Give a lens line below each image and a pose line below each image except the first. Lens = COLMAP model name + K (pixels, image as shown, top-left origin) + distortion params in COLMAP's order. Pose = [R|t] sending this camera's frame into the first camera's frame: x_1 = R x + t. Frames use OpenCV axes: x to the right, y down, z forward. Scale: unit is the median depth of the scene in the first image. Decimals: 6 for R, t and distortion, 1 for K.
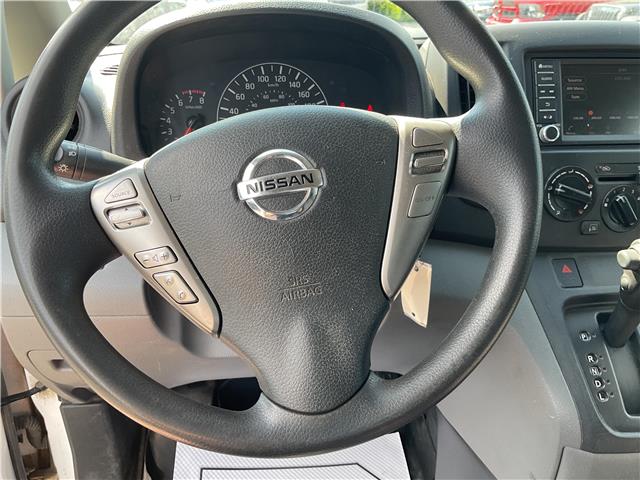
lens RADIAL K [[535.7, 0, 320.5], [0, 535.7, 241.5], [0, 0, 1]] dist [0.041369, -0.089252]
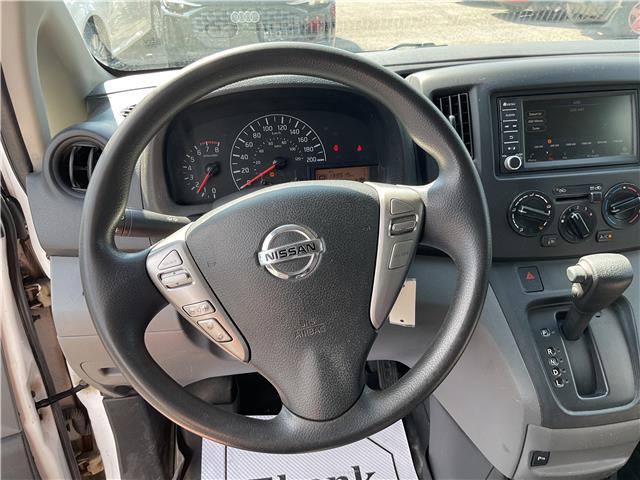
lens RADIAL K [[535.7, 0, 321.2], [0, 535.7, 240.9], [0, 0, 1]] dist [0.041369, -0.089252]
pose [[0.999133, -0.041563, -0.002346, 0.002738], [0.041627, 0.996940, 0.066168, -0.132606], [-0.000412, -0.066208, 0.997806, -0.191837]]
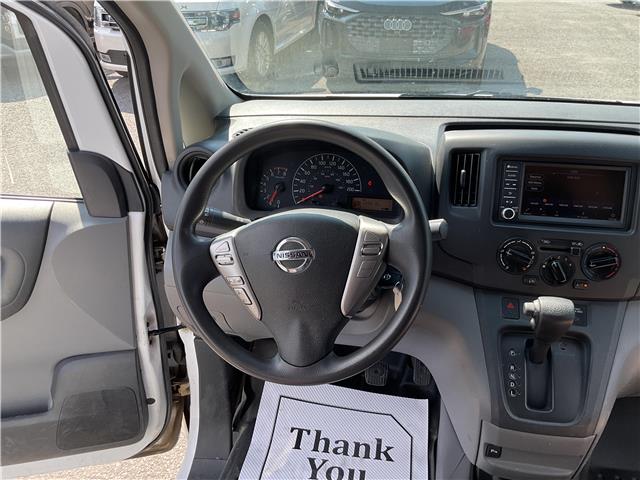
lens RADIAL K [[535.7, 0, 322.4], [0, 535.7, 236.6], [0, 0, 1]] dist [0.041369, -0.089252]
pose [[0.962731, 0.115801, -0.244416, 0.319814], [-0.100308, 0.992129, 0.074953, -0.208089], [0.251172, -0.047643, 0.966769, -0.579581]]
